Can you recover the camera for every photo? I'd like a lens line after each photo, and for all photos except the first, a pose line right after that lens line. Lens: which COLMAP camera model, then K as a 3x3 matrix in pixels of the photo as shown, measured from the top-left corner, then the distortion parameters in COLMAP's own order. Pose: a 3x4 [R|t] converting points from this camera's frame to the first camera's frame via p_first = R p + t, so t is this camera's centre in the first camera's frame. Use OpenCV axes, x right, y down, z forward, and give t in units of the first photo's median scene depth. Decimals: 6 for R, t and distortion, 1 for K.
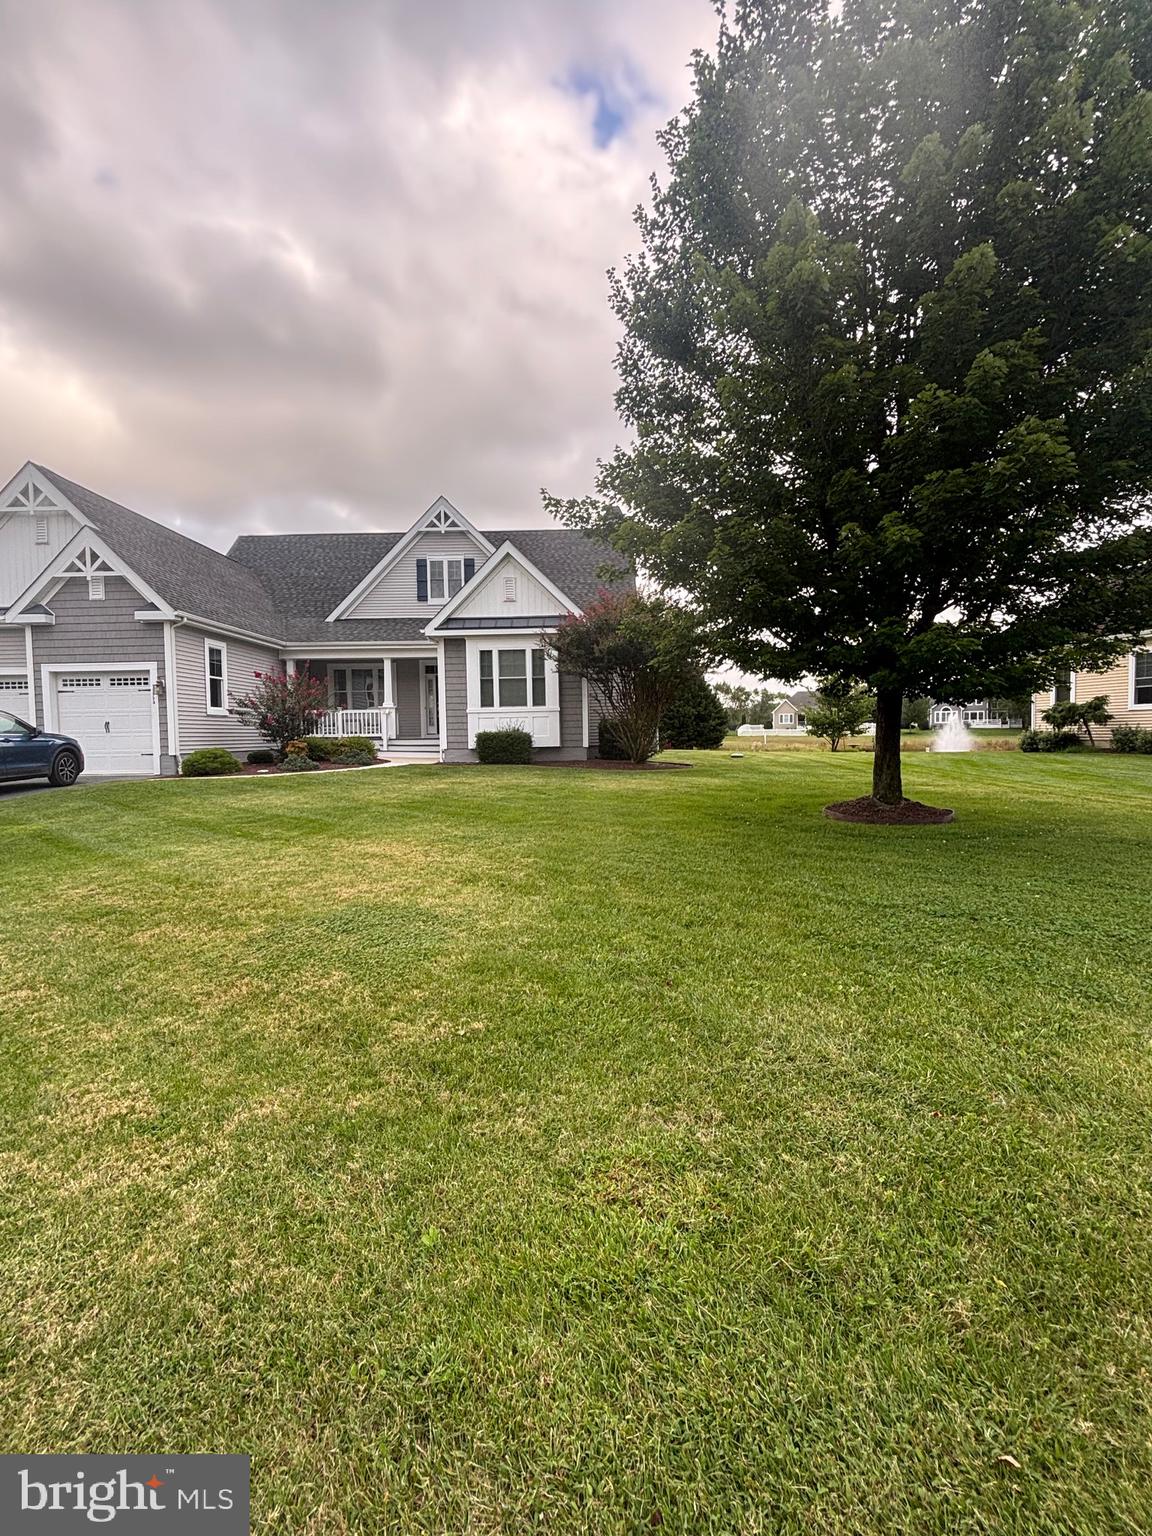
lens RADIAL K [[771.0, 0, 579.4], [0, 771.0, 760.5], [0, 0, 1]] dist [-0.011905, 0.004282]
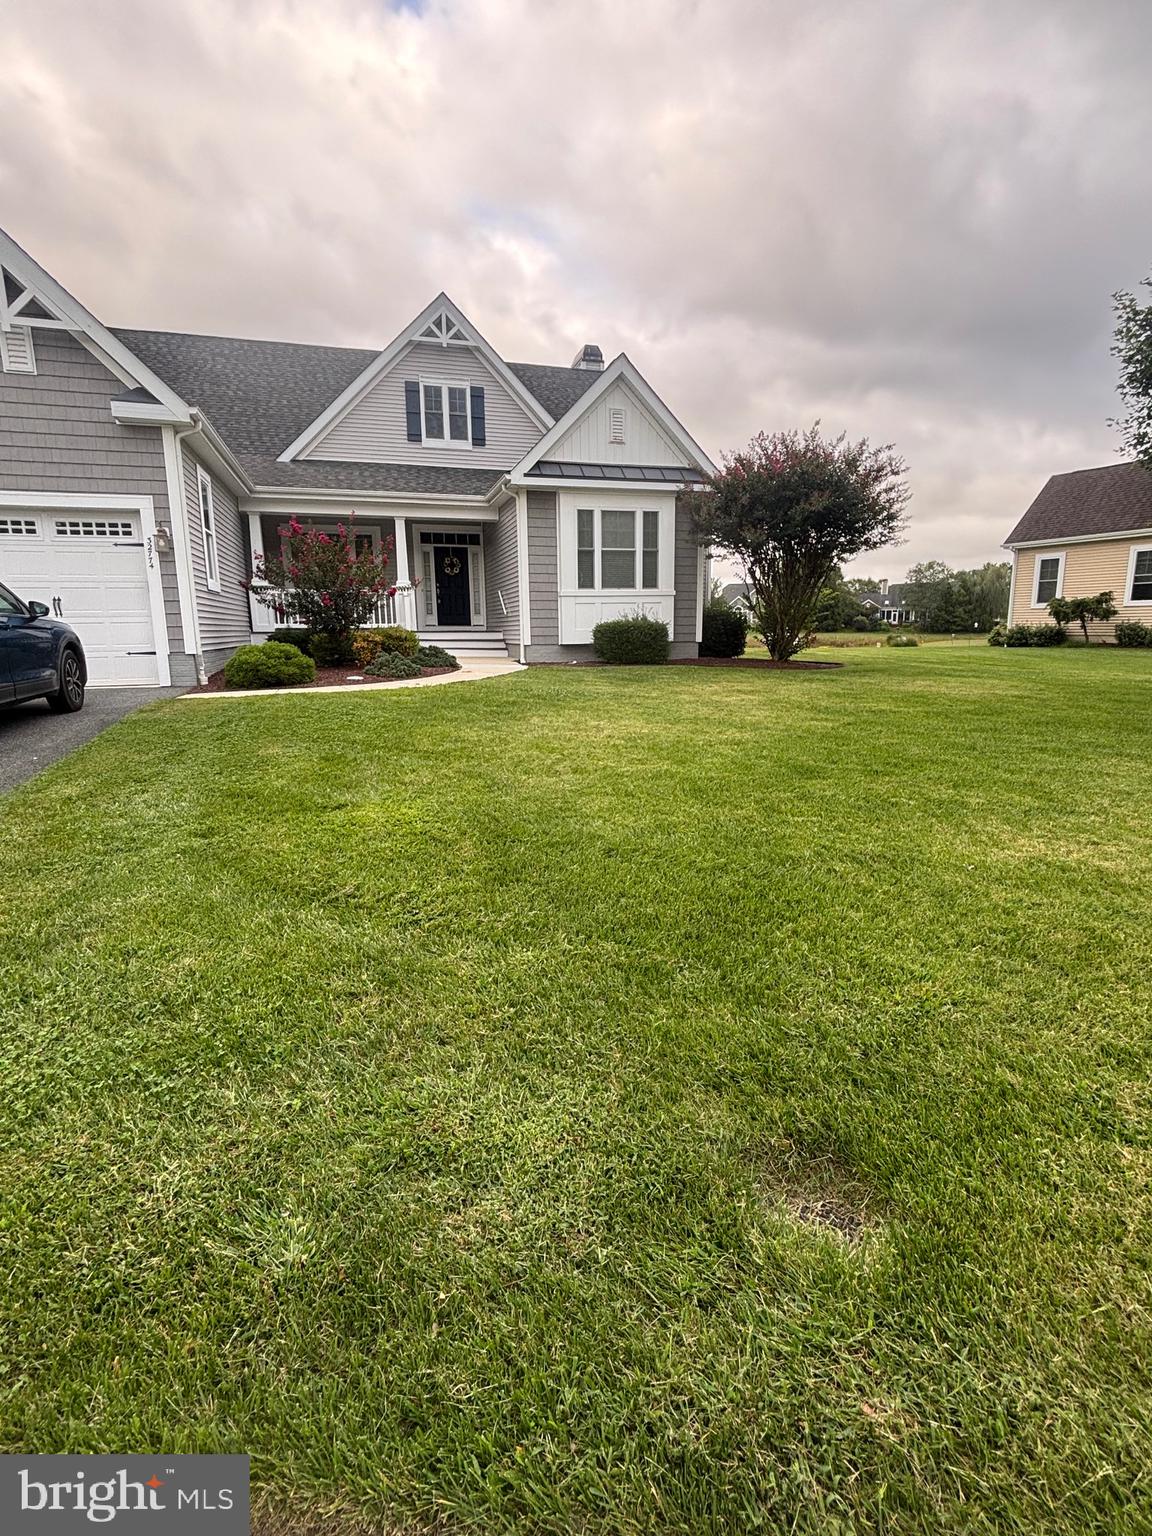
lens RADIAL K [[771.0, 0, 581.3], [0, 771.0, 777.2], [0, 0, 1]] dist [-0.011905, 0.004282]
pose [[0.946979, -0.056958, 0.316207, -0.380020], [0.009069, 0.988508, 0.150899, 0.000522], [-0.321168, -0.140030, 0.936612, 0.267160]]
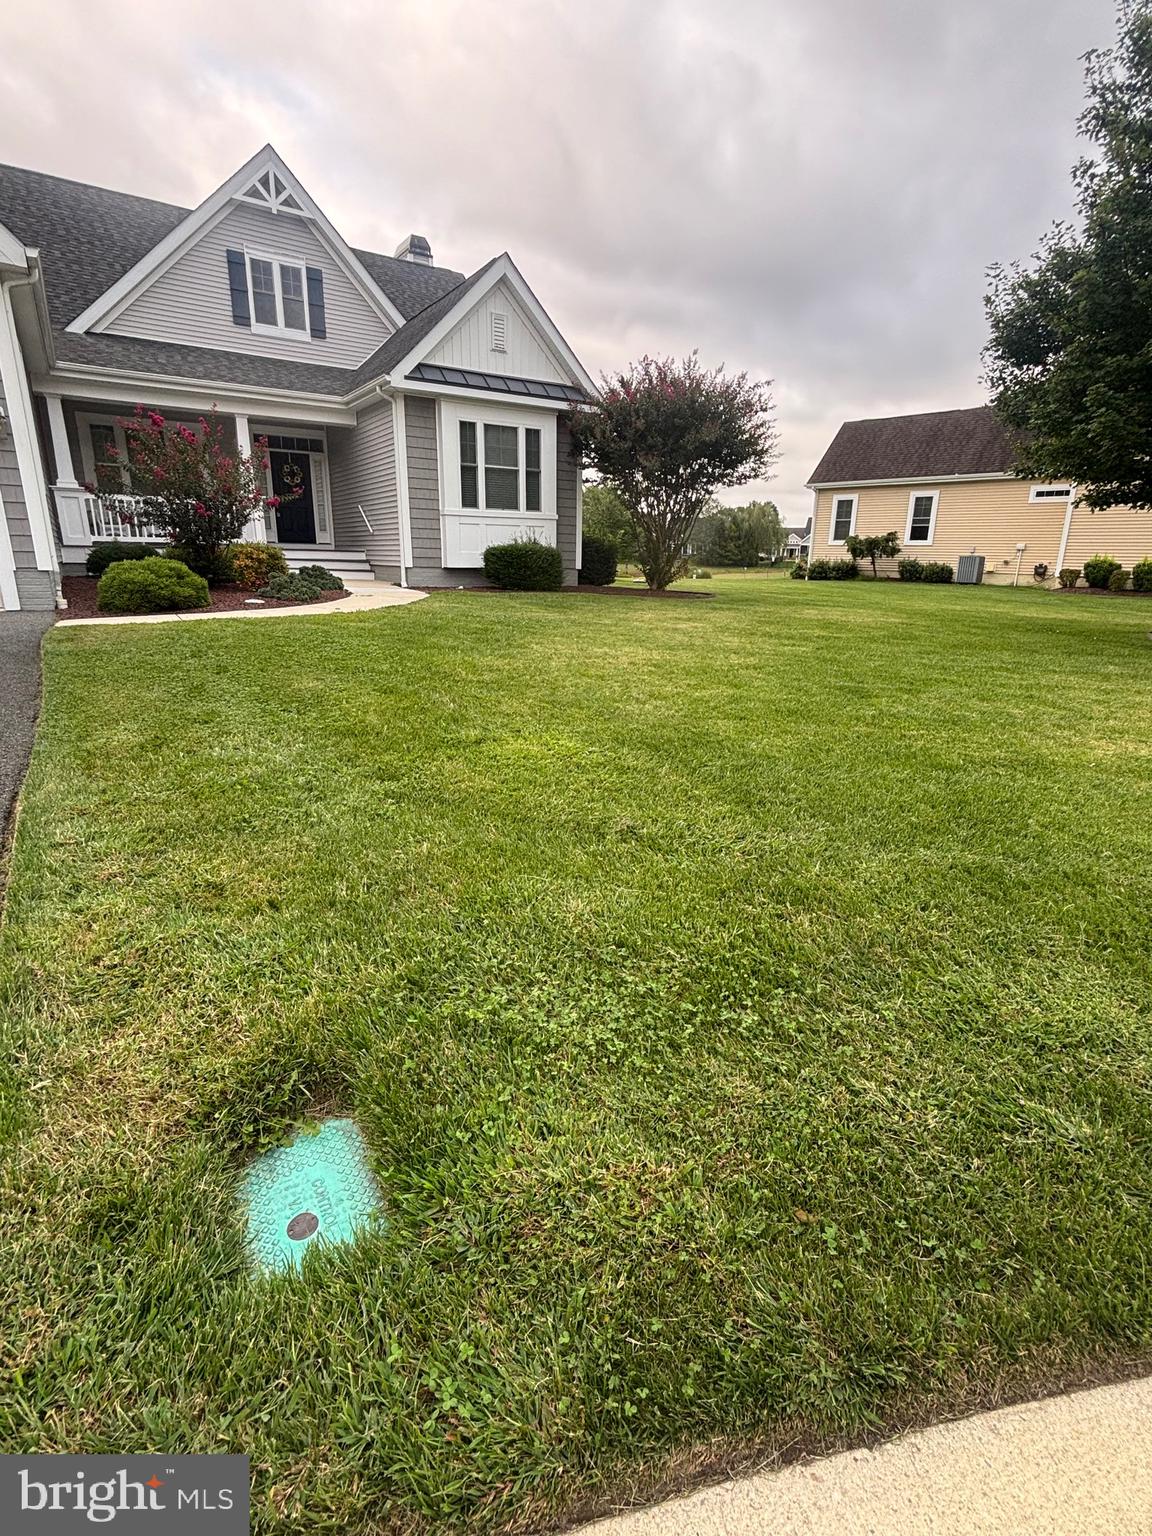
lens RADIAL K [[771.0, 0, 598.6], [0, 771.0, 775.8], [0, 0, 1]] dist [-0.011905, 0.004282]
pose [[0.805772, -0.135521, 0.576512, -0.478078], [-0.006658, 0.971331, 0.237637, 0.002417], [-0.592189, -0.195320, 0.781769, 0.320736]]
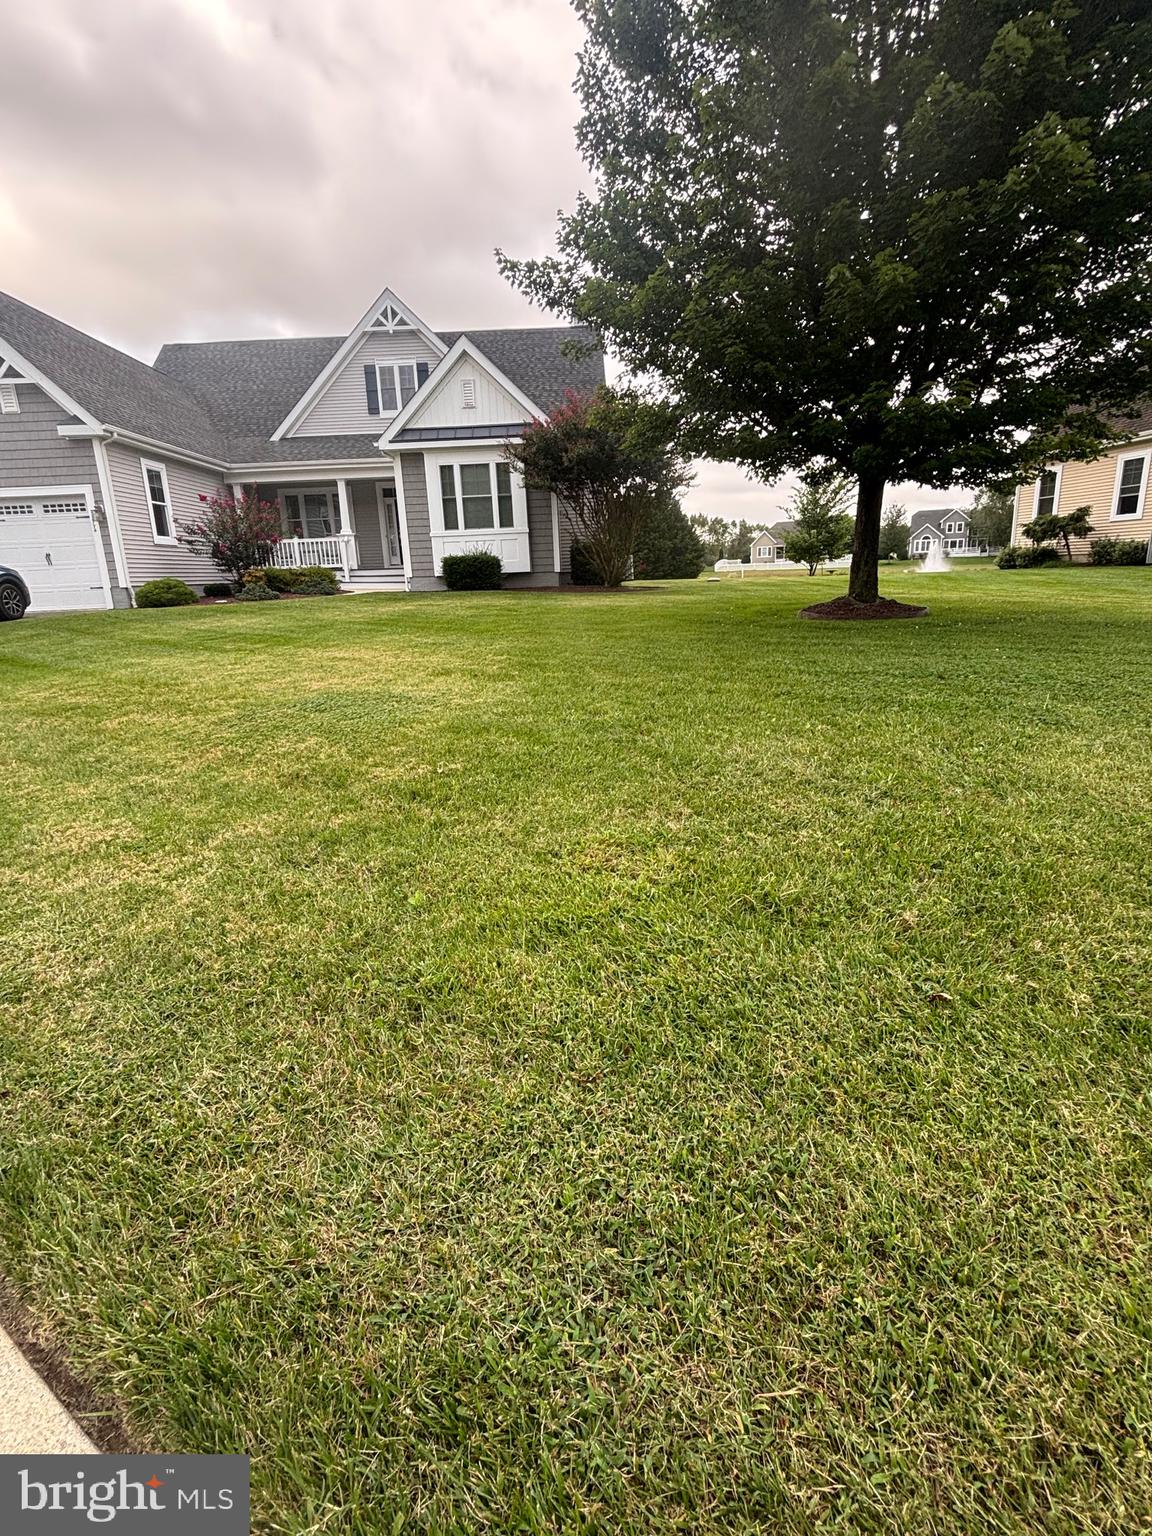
lens RADIAL K [[771.0, 0, 582.6], [0, 771.0, 778.1], [0, 0, 1]] dist [-0.011905, 0.004282]
pose [[0.998927, -0.033718, 0.031762, 0.000758], [0.025863, 0.974827, 0.221458, 0.024060], [-0.038429, -0.220399, 0.974653, -0.000317]]
